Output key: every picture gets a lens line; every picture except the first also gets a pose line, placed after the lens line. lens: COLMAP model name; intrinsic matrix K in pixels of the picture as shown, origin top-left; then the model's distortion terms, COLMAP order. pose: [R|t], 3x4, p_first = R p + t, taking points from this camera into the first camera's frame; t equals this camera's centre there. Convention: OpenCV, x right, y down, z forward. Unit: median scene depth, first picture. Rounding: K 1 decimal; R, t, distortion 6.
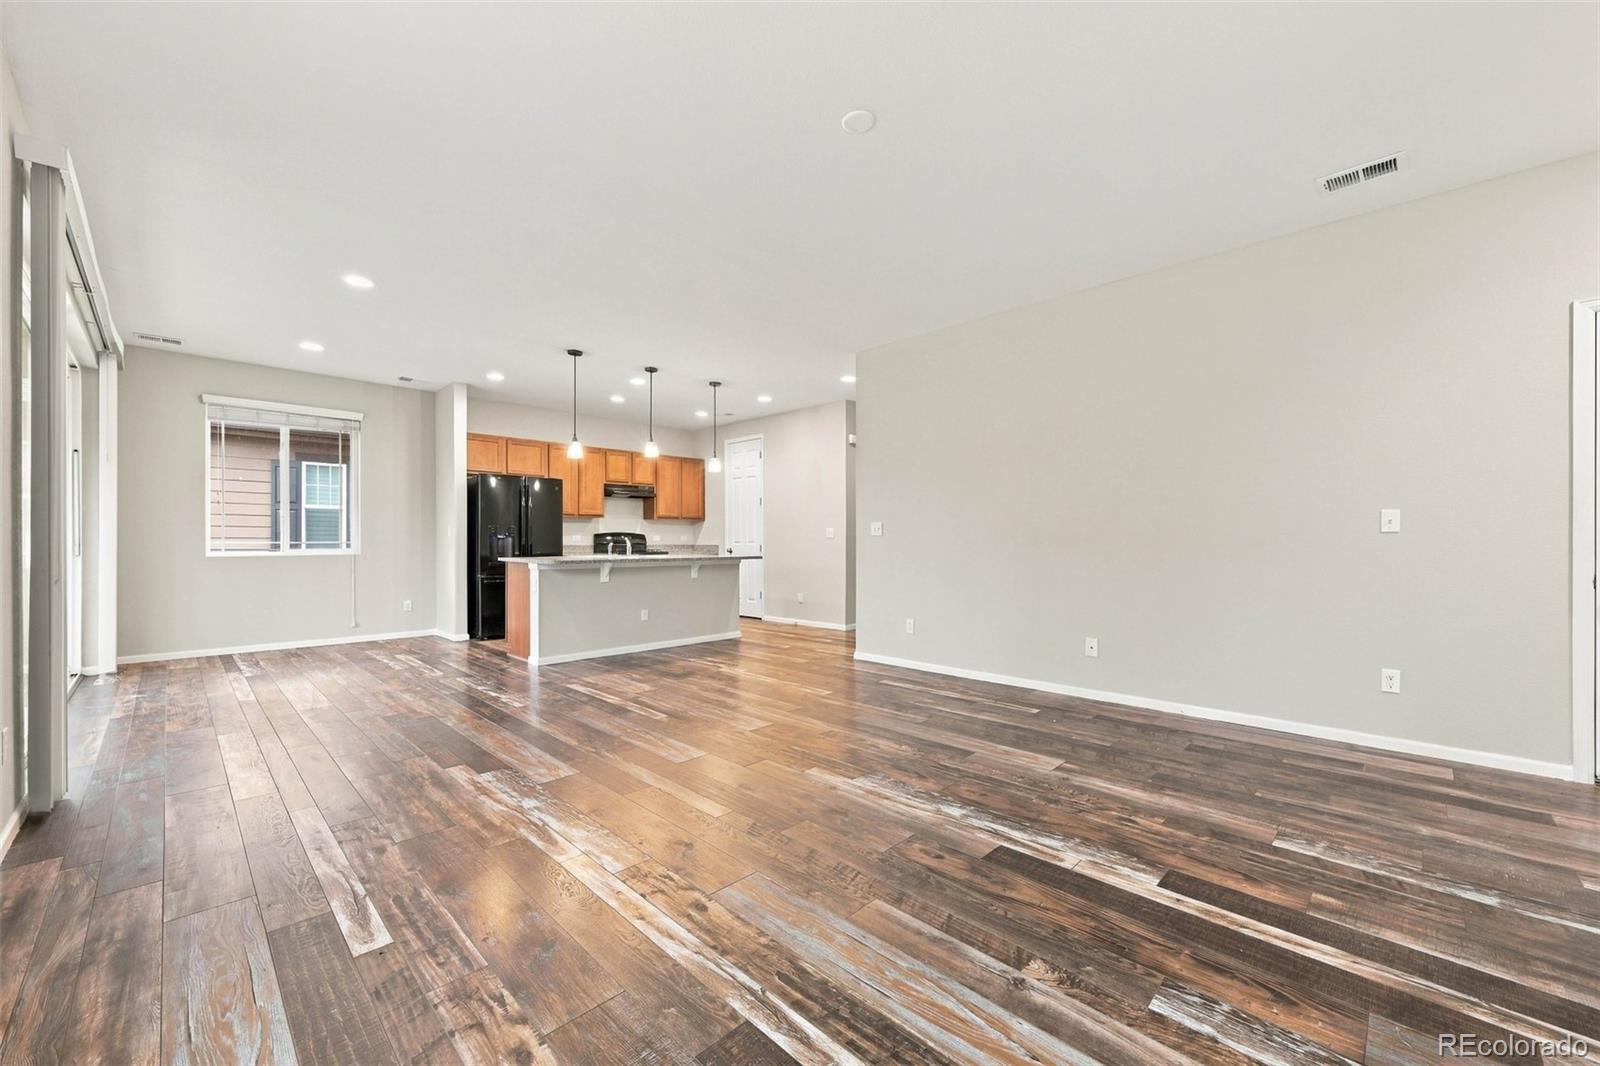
lens RADIAL K [[626.8, 0, 802.0], [0, 626.8, 541.5], [0, 0, 1]] dist [-0.000171, 0.000634]
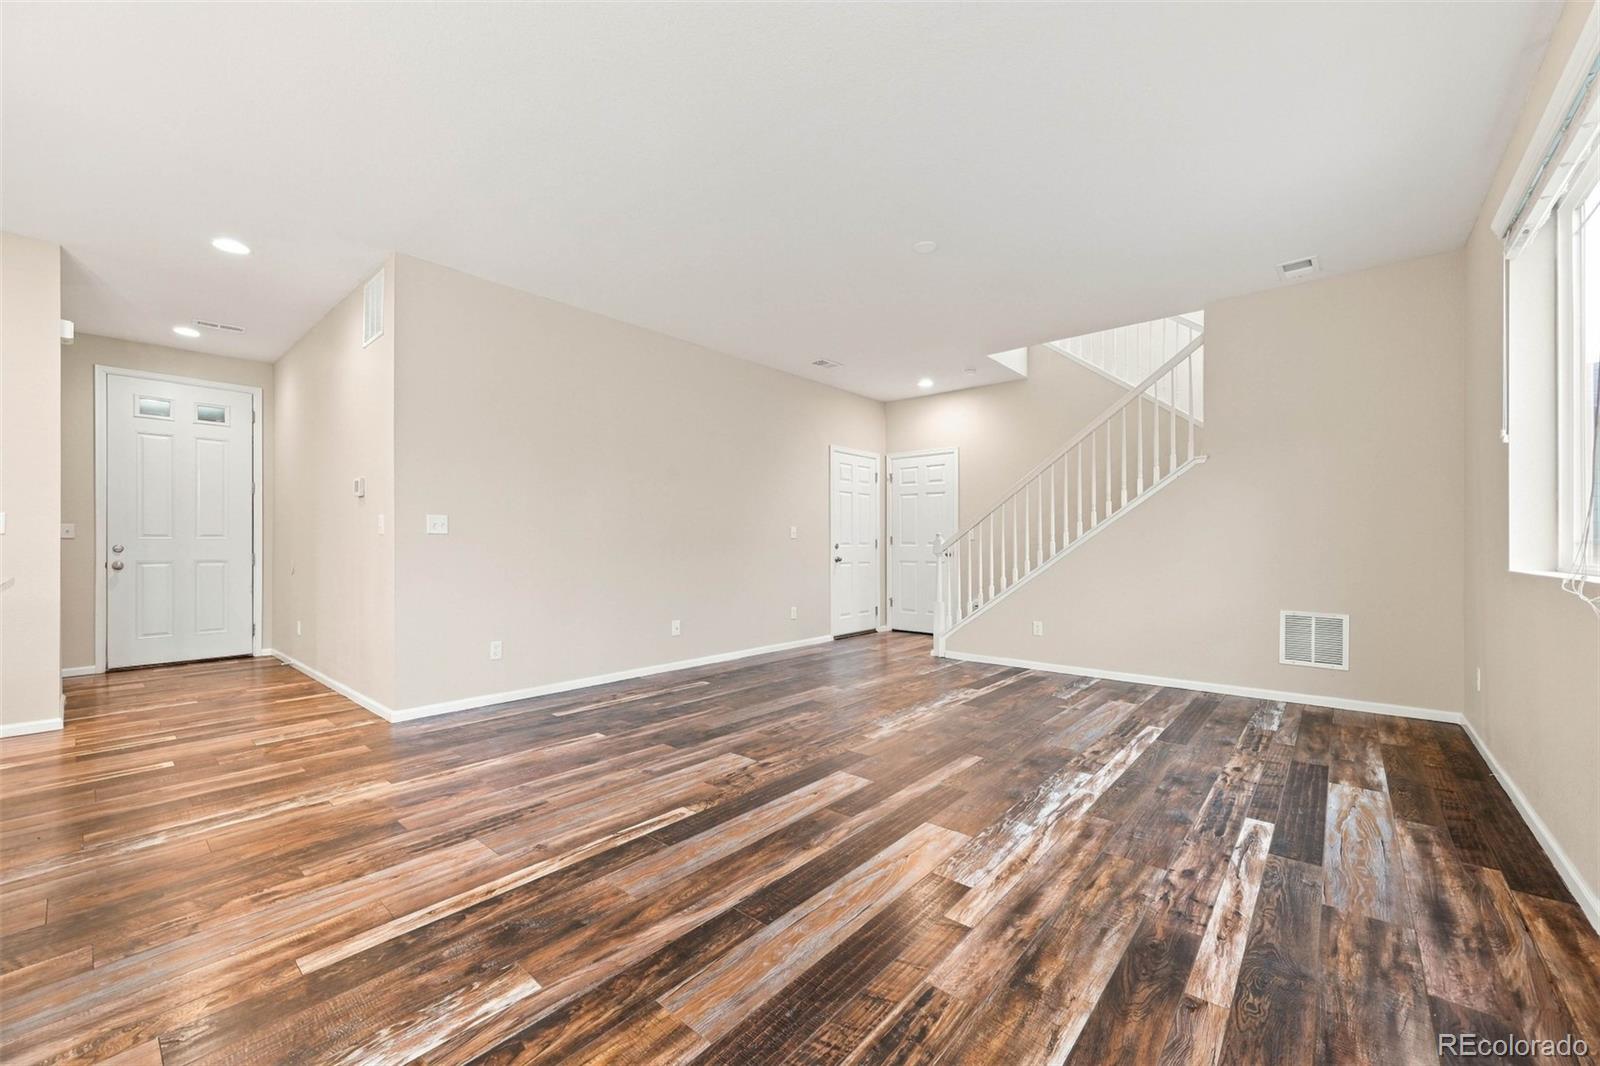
lens RADIAL K [[628.6, 0, 805.1], [0, 628.6, 544.9], [0, 0, 1]] dist [-0.002029, -0.000217]
pose [[-0.072081, 0.001488, 0.997398, -0.554864], [0.001346, 0.999998, -0.001394, 0.003574], [-0.997398, 0.001242, -0.072083, 0.581196]]
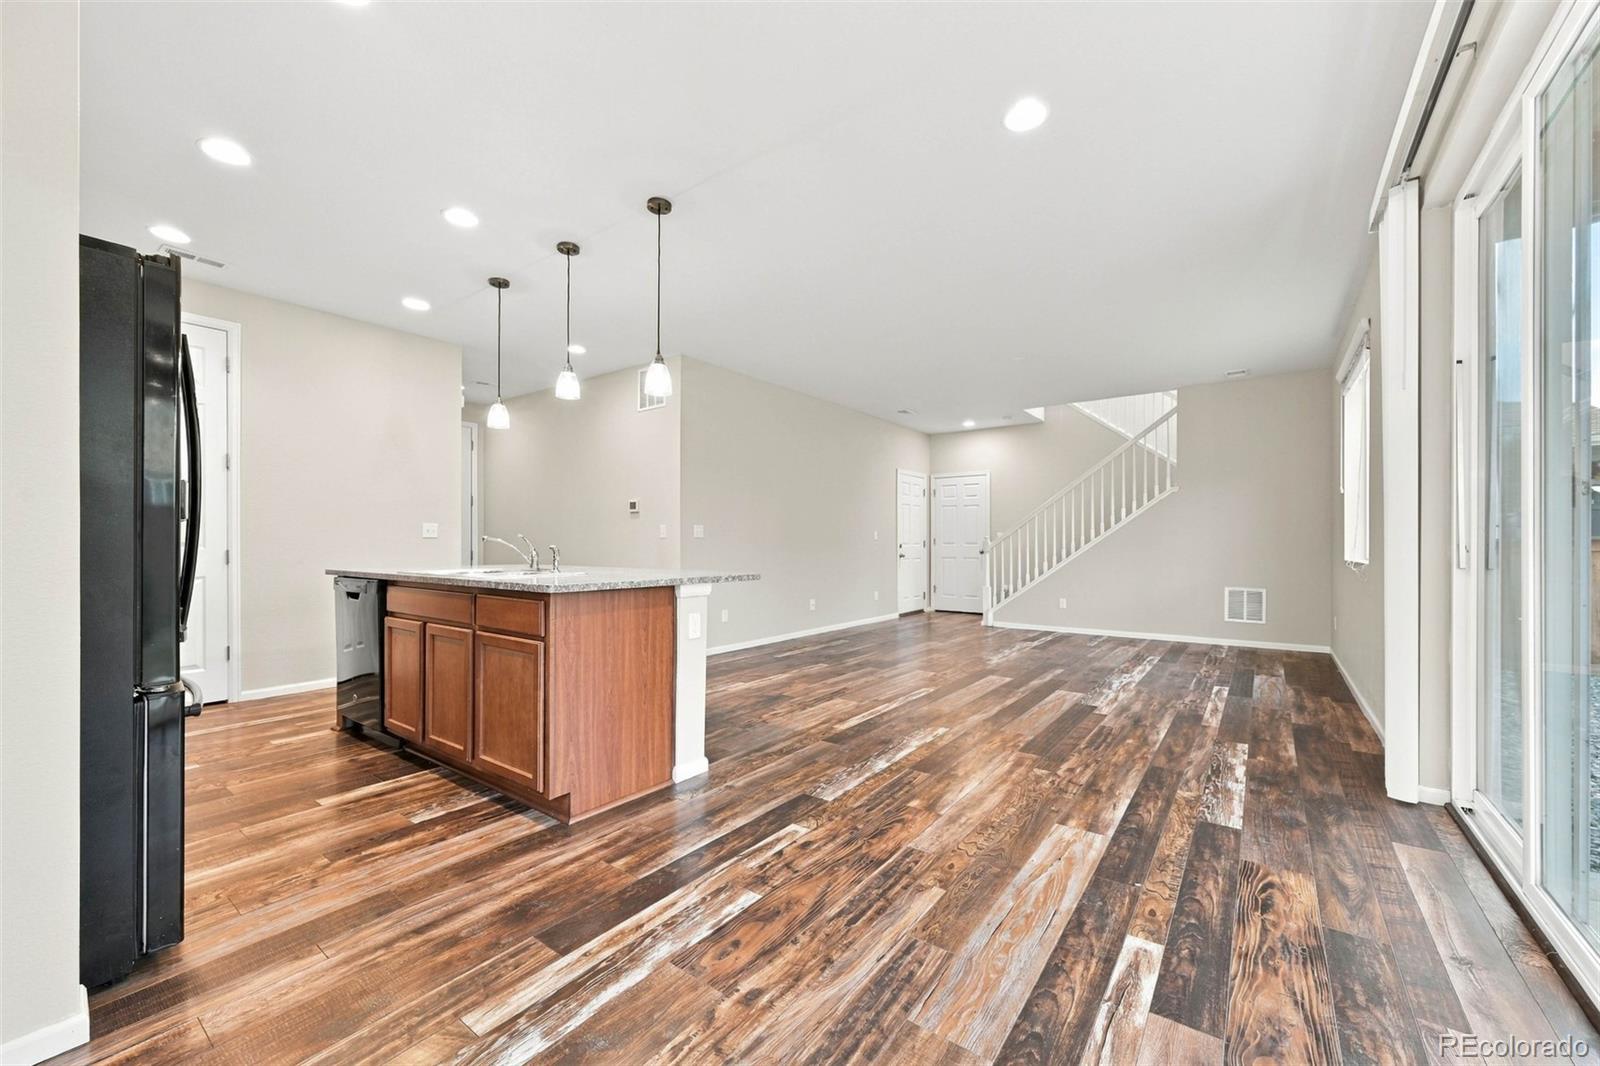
lens RADIAL K [[630.6, 0, 810.0], [0, 630.6, 542.8], [0, 0, 1]] dist [0.010823, -0.006573]
pose [[-0.155589, 0.002129, 0.987820, -0.873408], [-0.000055, 0.999998, -0.002164, 0.000781], [-0.987822, -0.000391, -0.155589, 0.889978]]
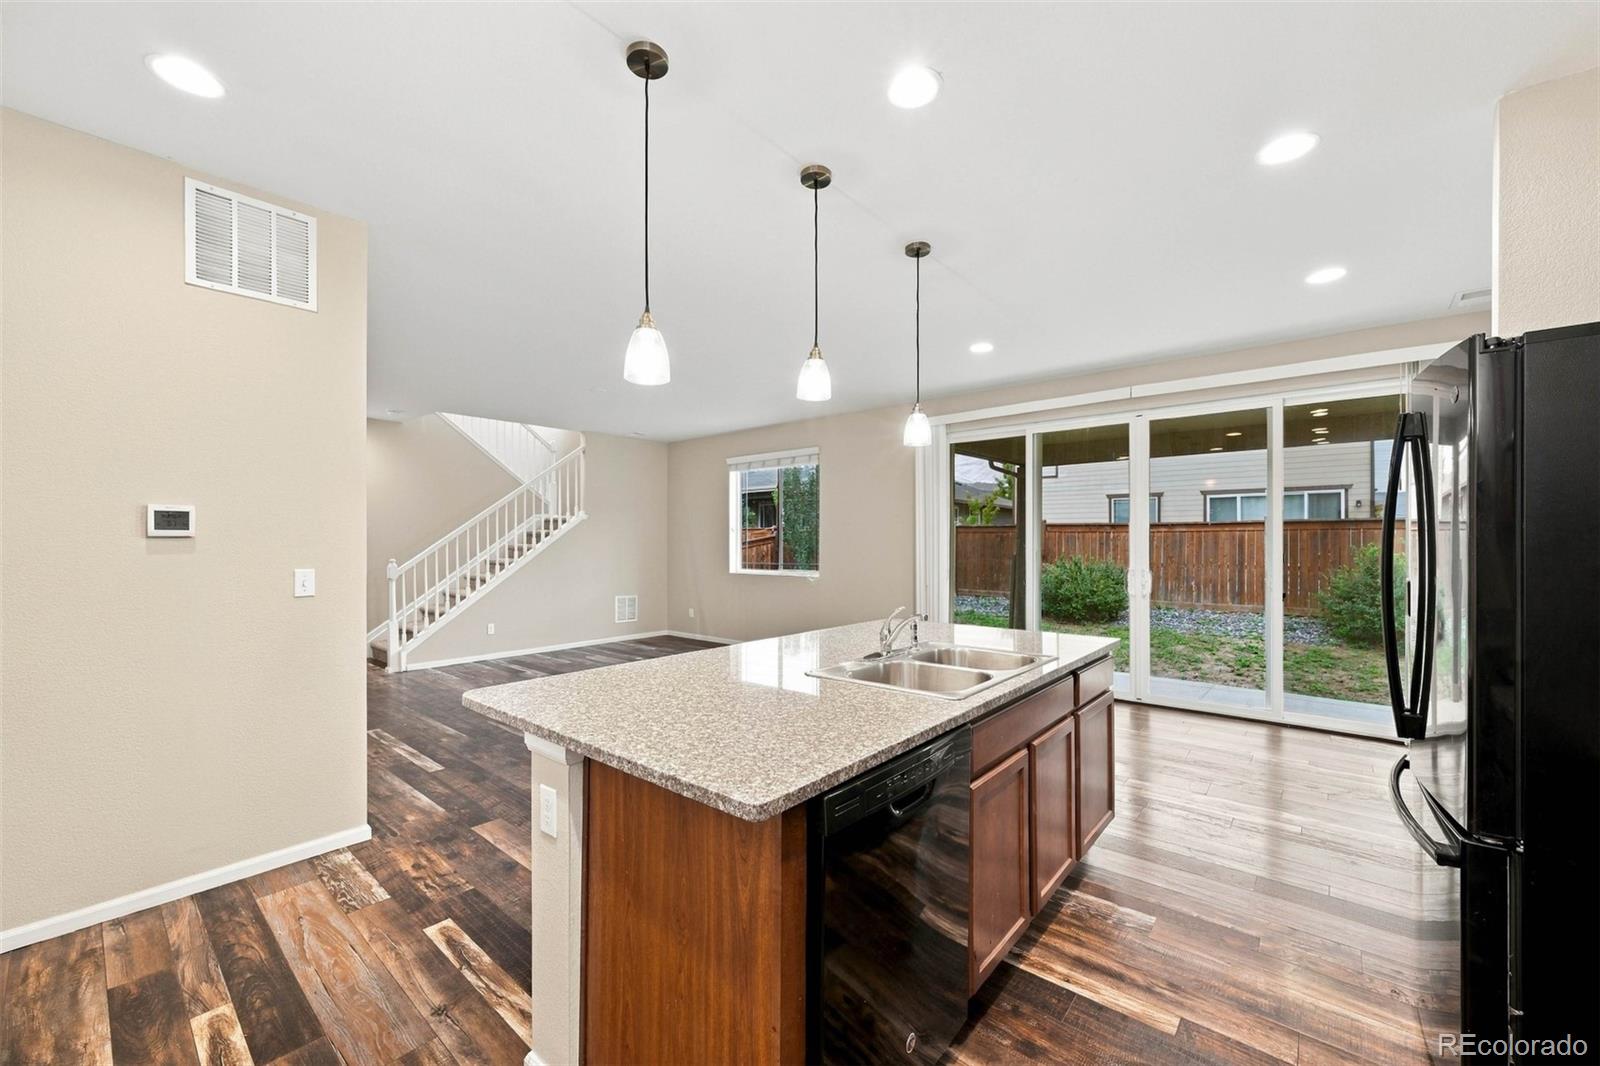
lens RADIAL K [[626.8, 0, 802.0], [0, 626.8, 541.5], [0, 0, 1]] dist [-0.000171, 0.000634]
pose [[-0.997063, -0.001118, -0.076575, -0.205095], [-0.001238, 0.999998, 0.001526, -0.048944], [0.076573, 0.001616, -0.997063, 1.426141]]
